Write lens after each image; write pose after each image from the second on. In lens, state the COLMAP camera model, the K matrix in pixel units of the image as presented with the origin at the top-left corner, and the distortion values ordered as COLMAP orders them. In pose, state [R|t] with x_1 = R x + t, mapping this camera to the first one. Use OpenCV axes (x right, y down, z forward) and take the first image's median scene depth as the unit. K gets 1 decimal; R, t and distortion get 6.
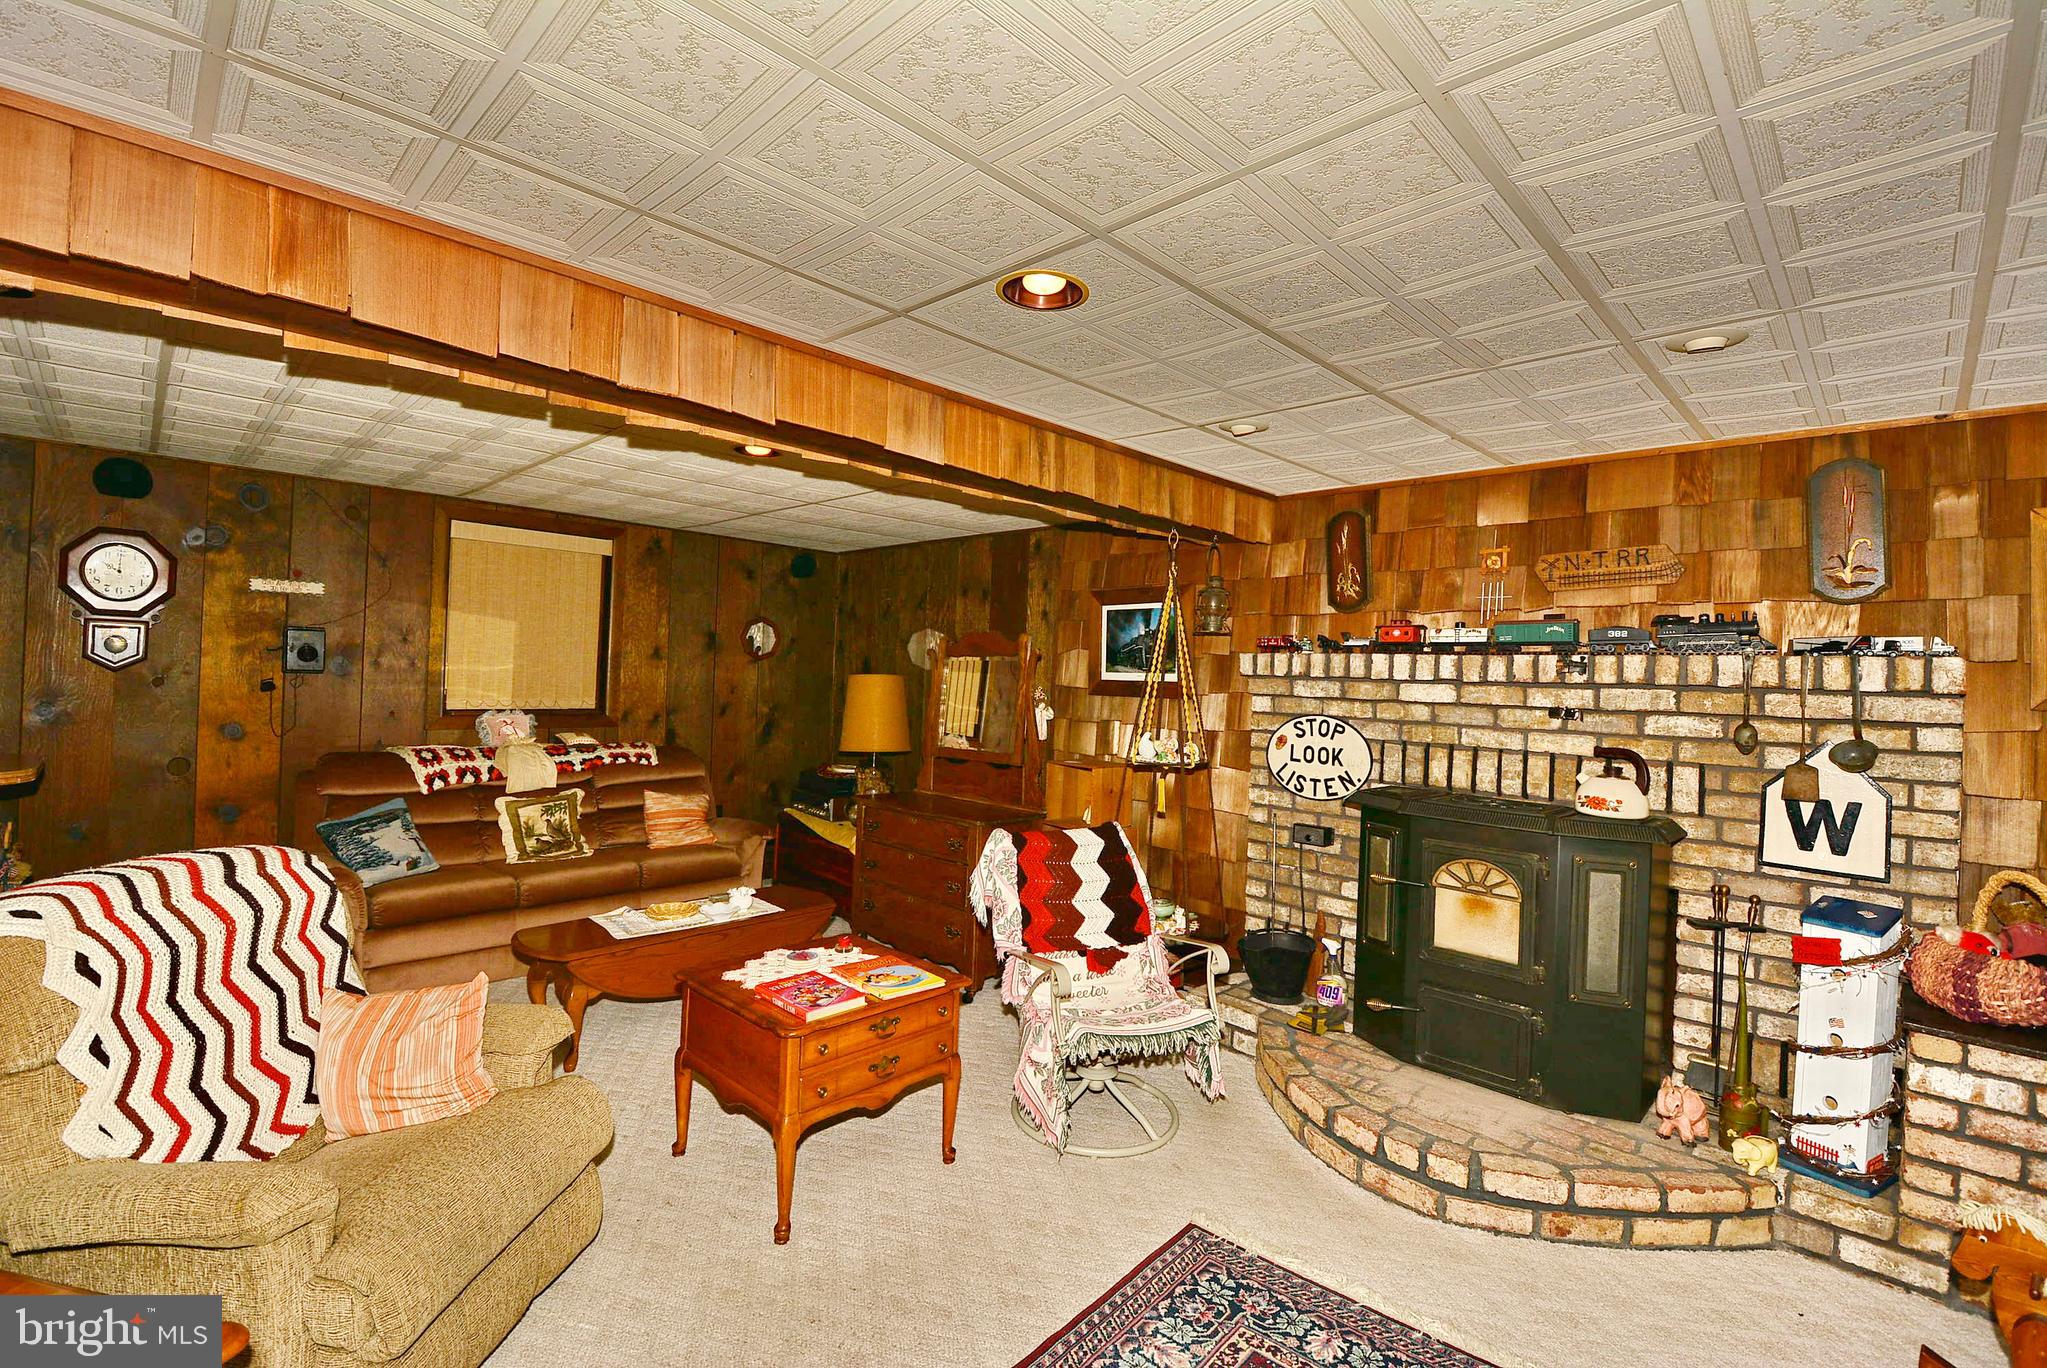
lens RADIAL K [[899.1, 0, 1050.1], [0, 899.1, 677.5], [0, 0, 1]] dist [-0.006358, -0.009429]
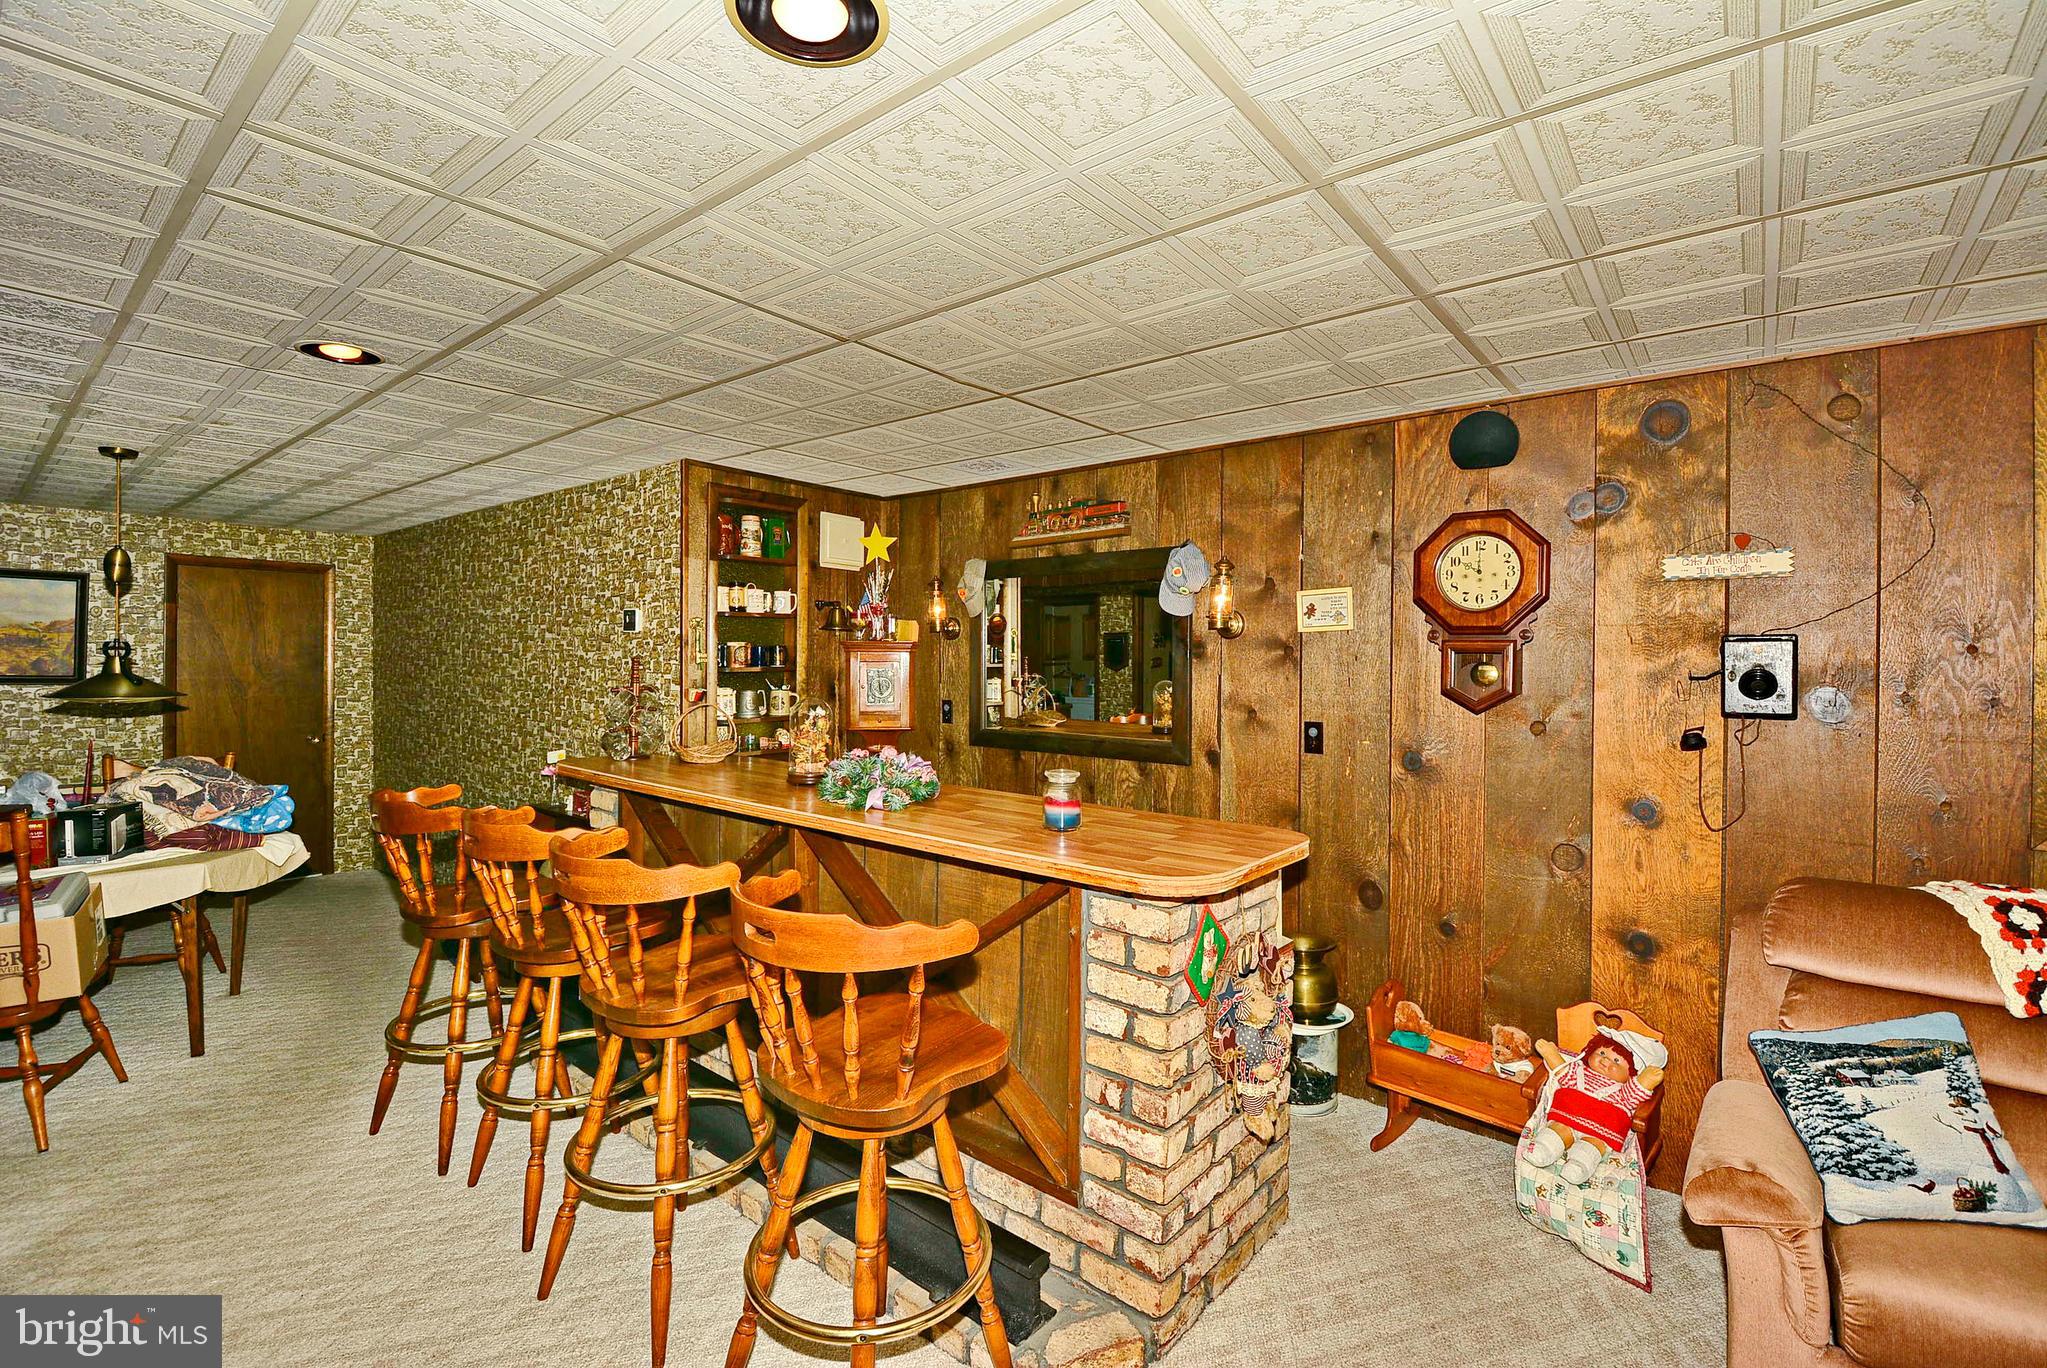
lens RADIAL K [[899.1, 0, 1019.6], [0, 899.1, 666.3], [0, 0, 1]] dist [-0.006358, -0.009429]
pose [[0.076125, -0.031876, -0.996589, -0.332205], [-0.008022, 0.999437, -0.032580, -0.016167], [0.997066, 0.010475, 0.075826, 0.516668]]
